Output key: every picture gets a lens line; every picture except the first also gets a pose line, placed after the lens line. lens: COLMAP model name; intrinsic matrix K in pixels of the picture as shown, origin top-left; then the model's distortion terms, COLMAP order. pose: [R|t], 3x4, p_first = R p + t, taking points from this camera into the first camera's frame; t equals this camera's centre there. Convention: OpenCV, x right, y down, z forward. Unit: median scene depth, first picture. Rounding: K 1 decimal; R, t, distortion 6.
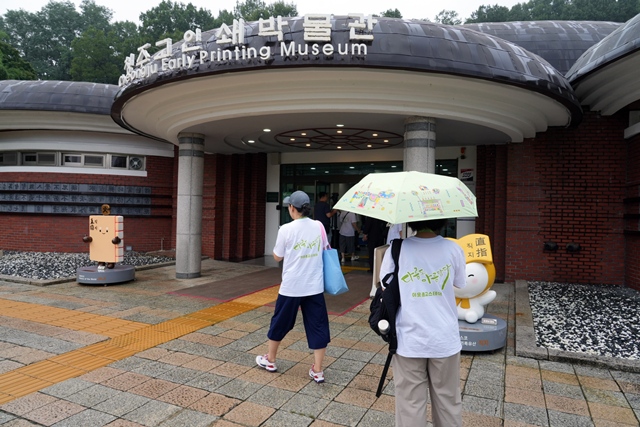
lens RADIAL K [[434.4, 0, 320.0], [0, 434.4, 213.5], [0, 0, 1]] dist [-0.004978, -0.002028]
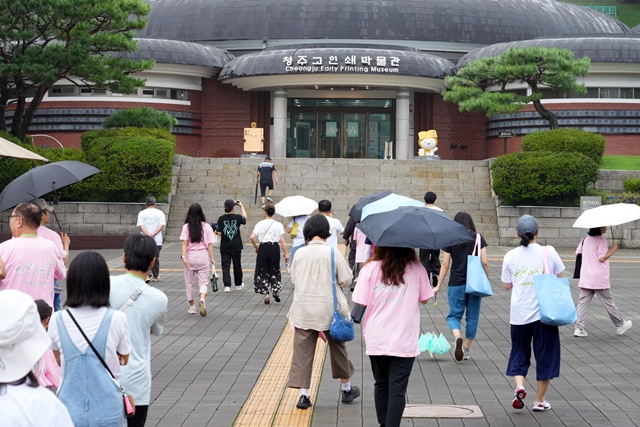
lens RADIAL K [[1688.5, 0, 320.0], [0, 1688.5, 213.5], [0, 0, 1]] dist [0.058032, 0.214747]
pose [[0.921517, -0.012404, 0.388139, -2.195740], [0.012333, 0.999920, 0.002672, 0.258509], [-0.388142, 0.002324, 0.921597, -4.257048]]
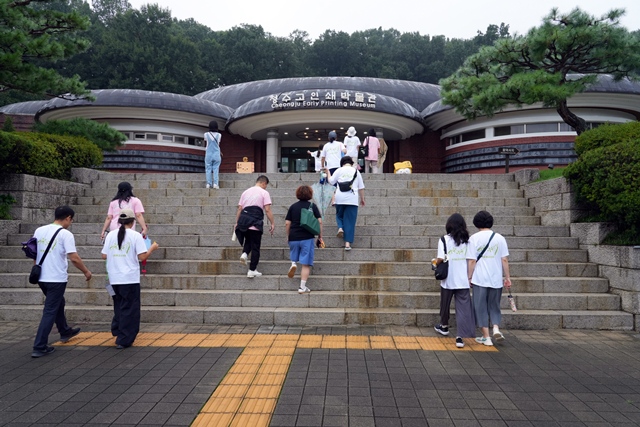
lens RADIAL K [[472.8, 0, 320.0], [0, 472.8, 213.5], [0, 0, 1]] dist [0.000363, -0.002298]
pose [[0.932591, -0.005512, 0.360893, -0.691660], [0.015401, 0.999580, -0.024533, 0.227687], [-0.360607, 0.028438, 0.932284, -0.951265]]
